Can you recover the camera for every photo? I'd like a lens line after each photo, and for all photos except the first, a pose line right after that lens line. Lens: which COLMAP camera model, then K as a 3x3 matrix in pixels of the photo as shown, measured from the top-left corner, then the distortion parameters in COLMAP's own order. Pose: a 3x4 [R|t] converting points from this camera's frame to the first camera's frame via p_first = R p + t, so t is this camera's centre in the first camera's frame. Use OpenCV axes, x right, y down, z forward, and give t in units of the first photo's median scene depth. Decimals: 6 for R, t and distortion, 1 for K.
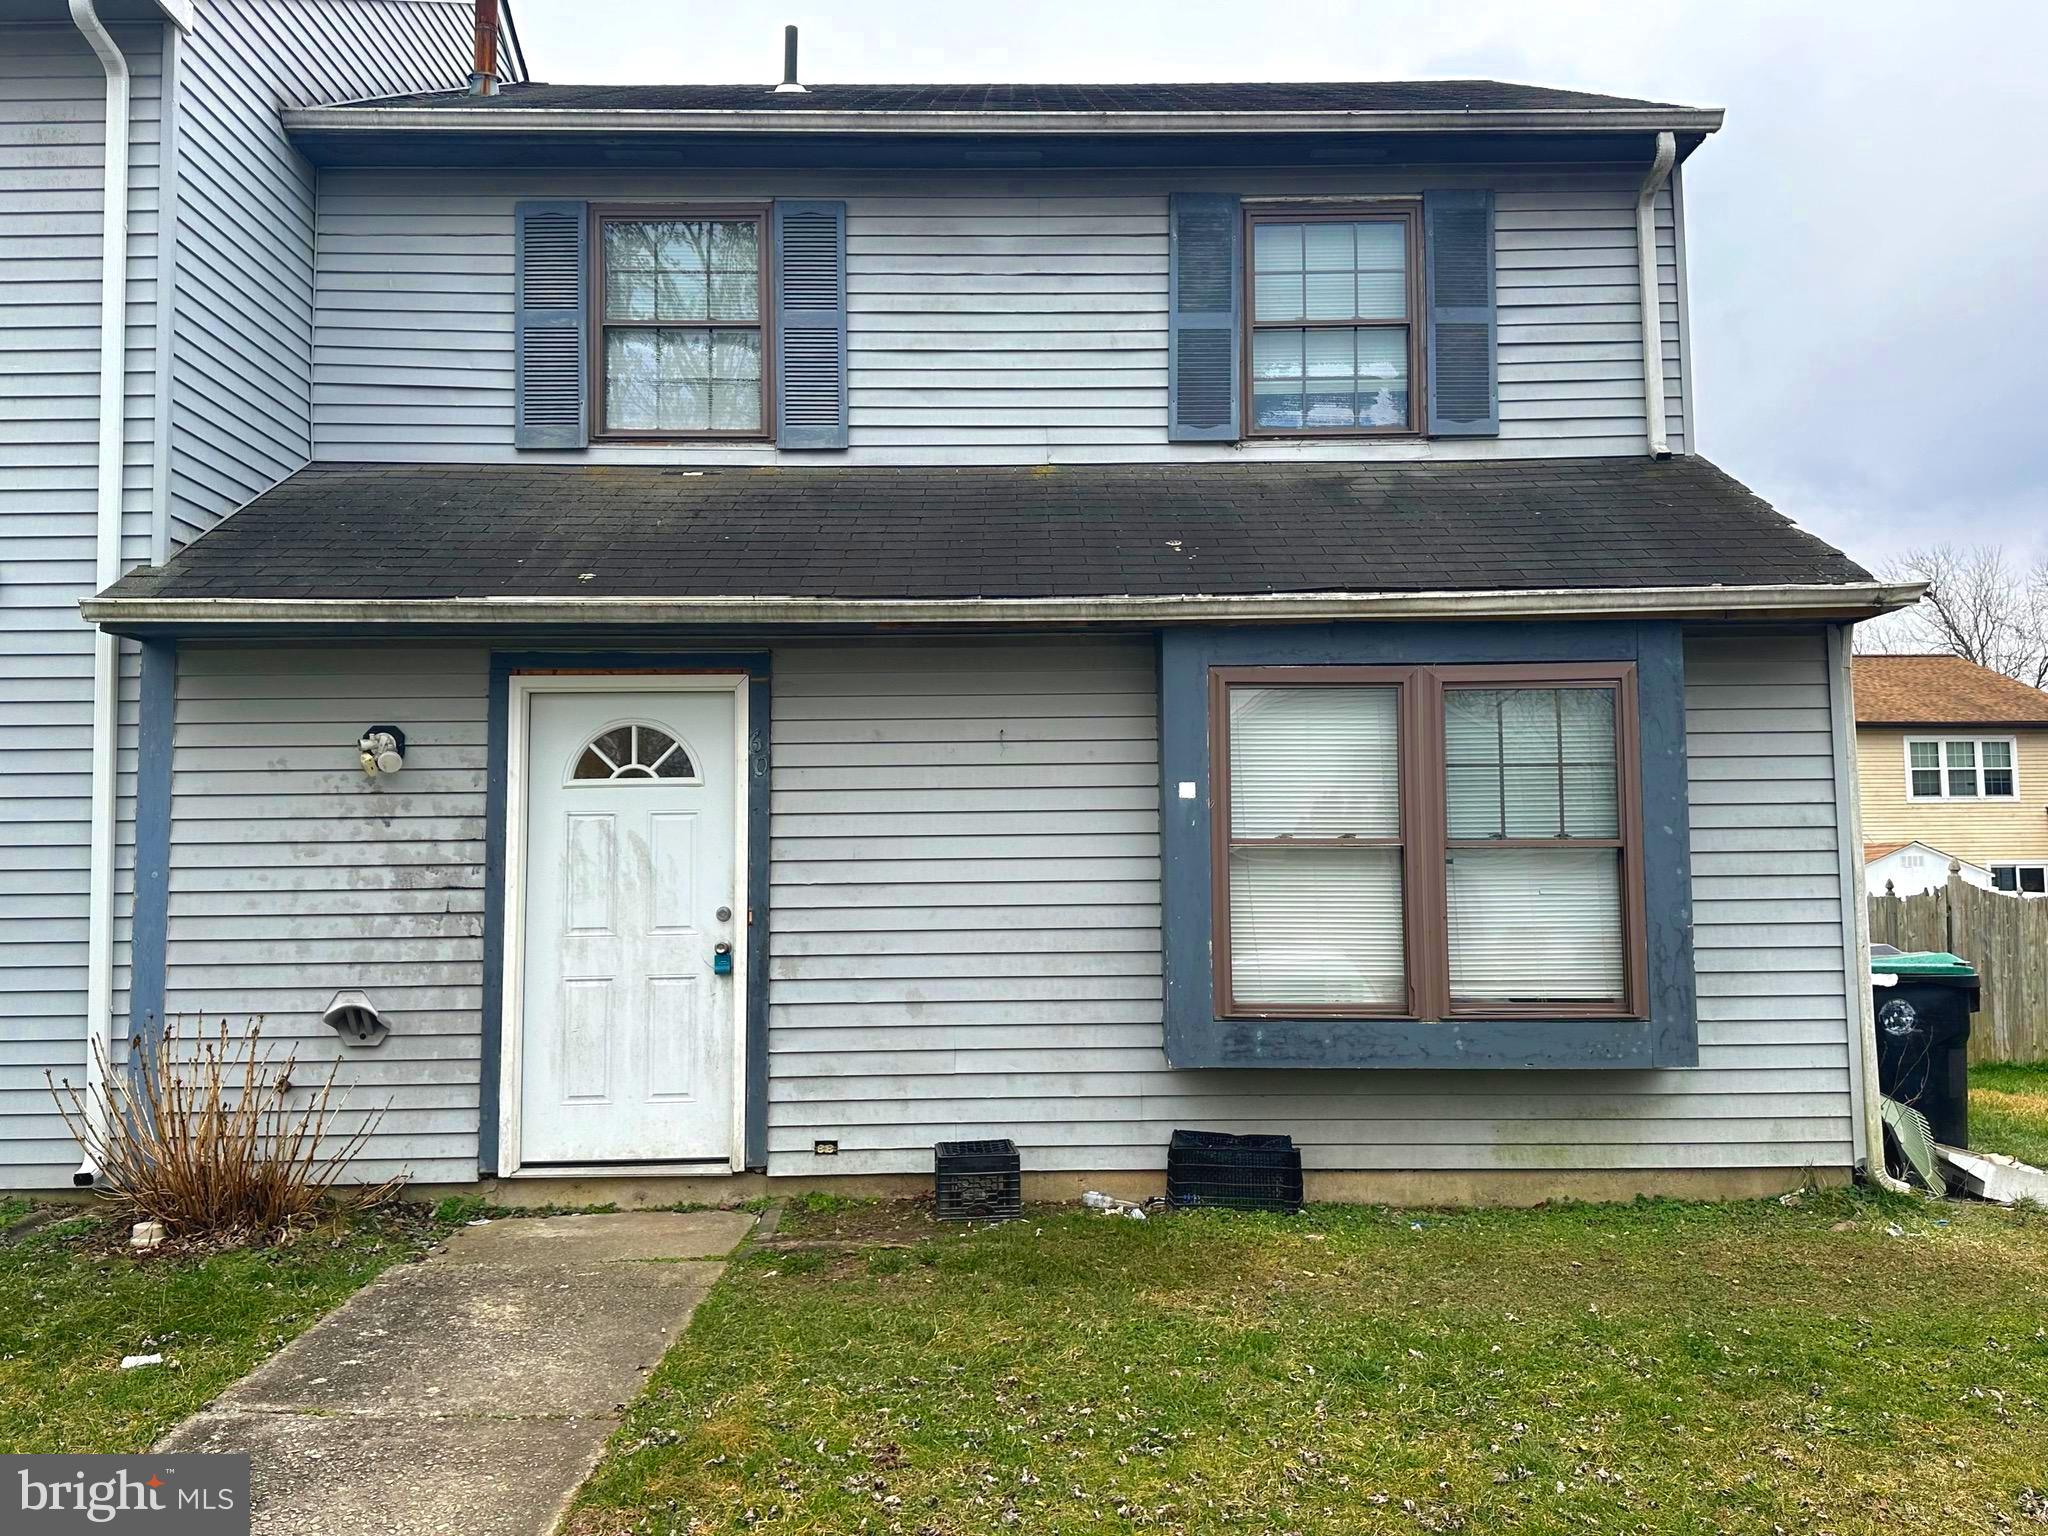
lens RADIAL K [[1655.1, 0, 1025.2], [0, 1655.1, 779.7], [0, 0, 1]] dist [0.041372, -0.013894]
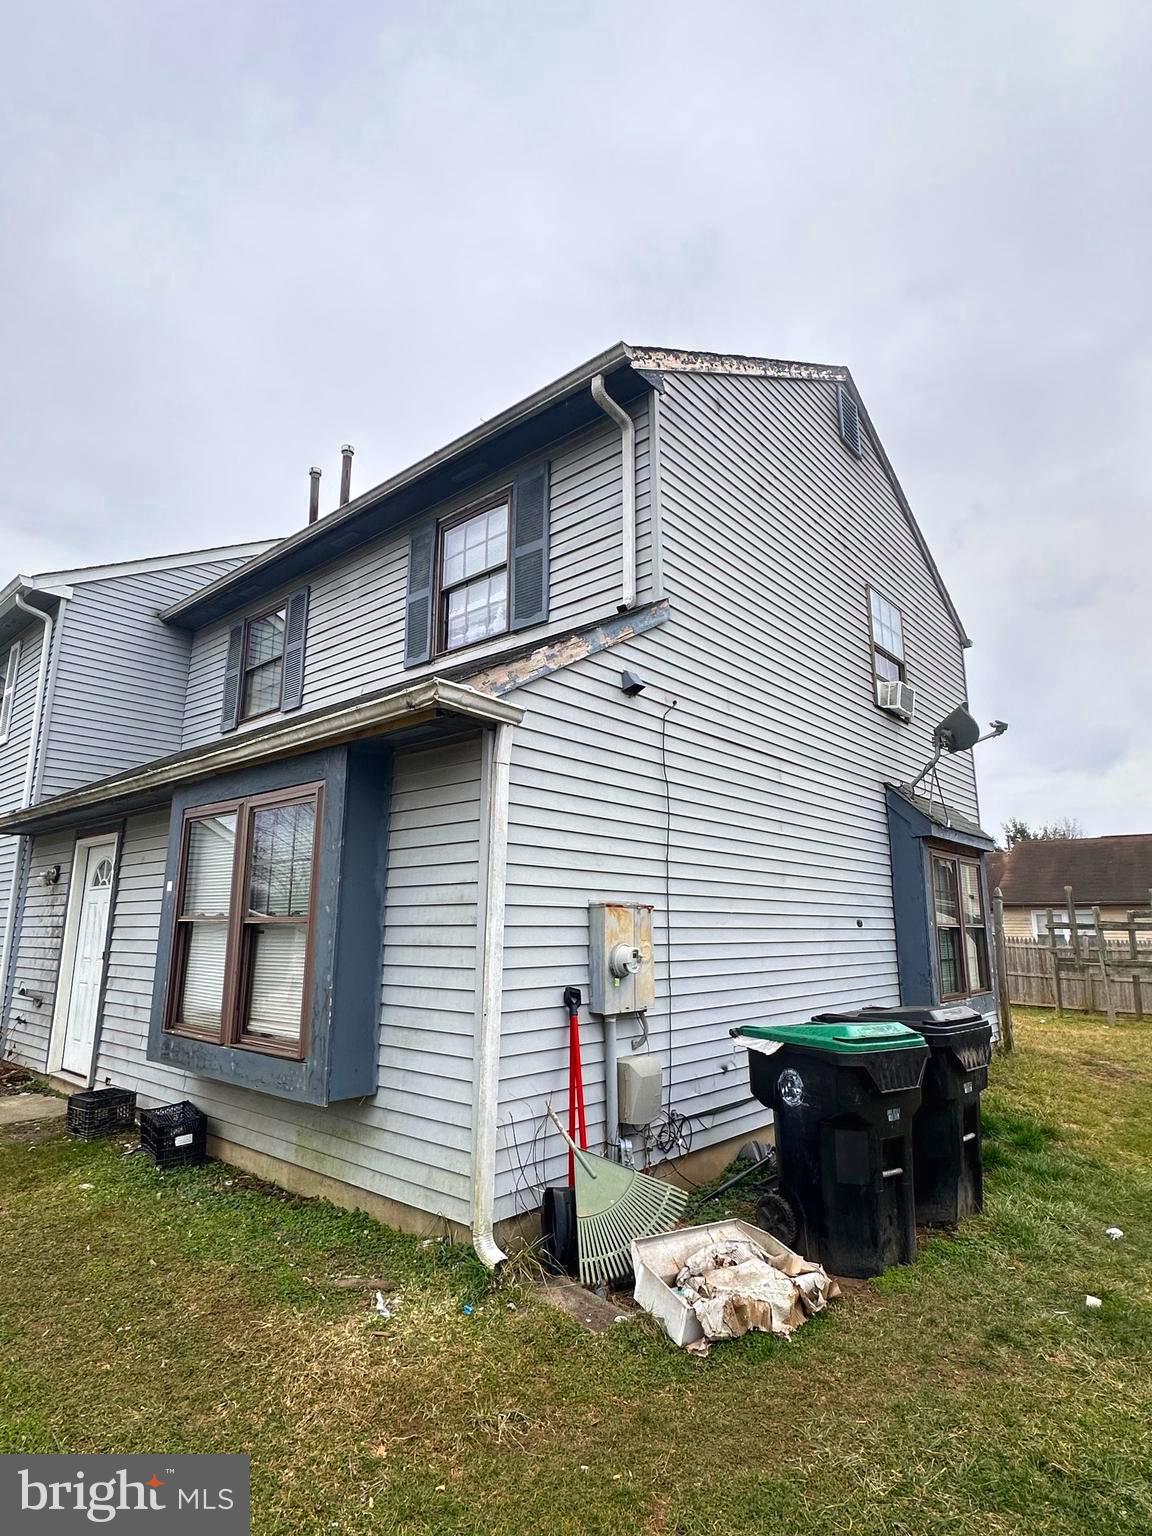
lens RADIAL K [[808.3, 0, 575.3], [0, 808.3, 761.7], [0, 0, 1]] dist [-0.003708, -0.000396]
pose [[0.746961, -0.122748, -0.653439, 0.738128], [0.039082, 0.989217, -0.141148, 0.010450], [0.663718, 0.079895, 0.743704, 0.512699]]
